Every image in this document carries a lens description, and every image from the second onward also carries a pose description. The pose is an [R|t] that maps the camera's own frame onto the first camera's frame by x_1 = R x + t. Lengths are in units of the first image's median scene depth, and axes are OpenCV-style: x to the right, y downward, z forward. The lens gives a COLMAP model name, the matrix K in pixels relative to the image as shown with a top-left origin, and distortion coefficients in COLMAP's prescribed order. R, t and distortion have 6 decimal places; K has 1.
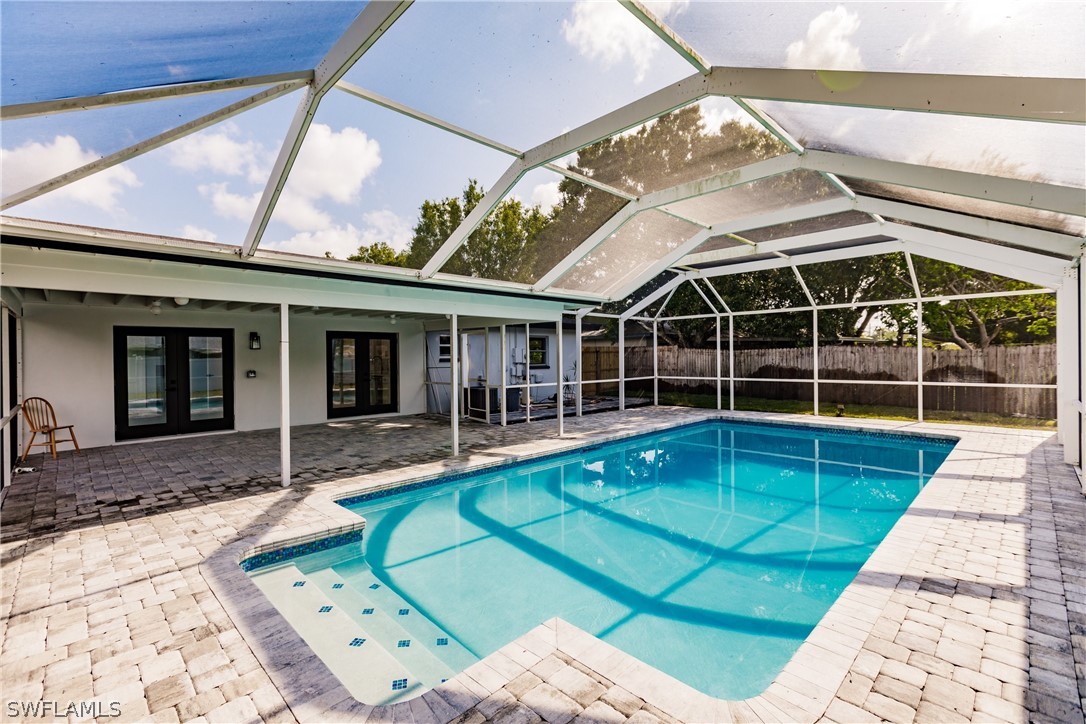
lens RADIAL K [[486.6, 0, 540.3], [0, 486.6, 355.3], [0, 0, 1]] dist [-0.002757, 0.000112]
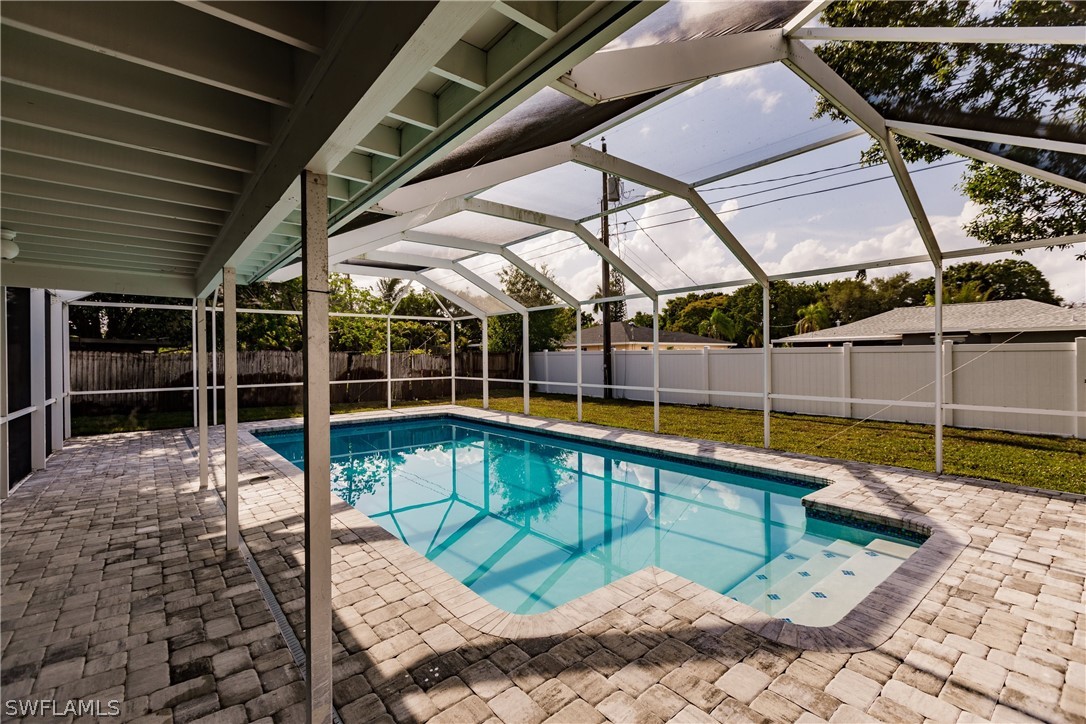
lens RADIAL K [[486.6, 0, 536.9], [0, 486.6, 359.3], [0, 0, 1]] dist [-0.002757, 0.000112]
pose [[0.093120, 0.004527, 0.995645, -1.278413], [0.007010, 0.999962, -0.005202, 0.028512], [-0.995630, 0.007464, 0.093084, 1.262788]]
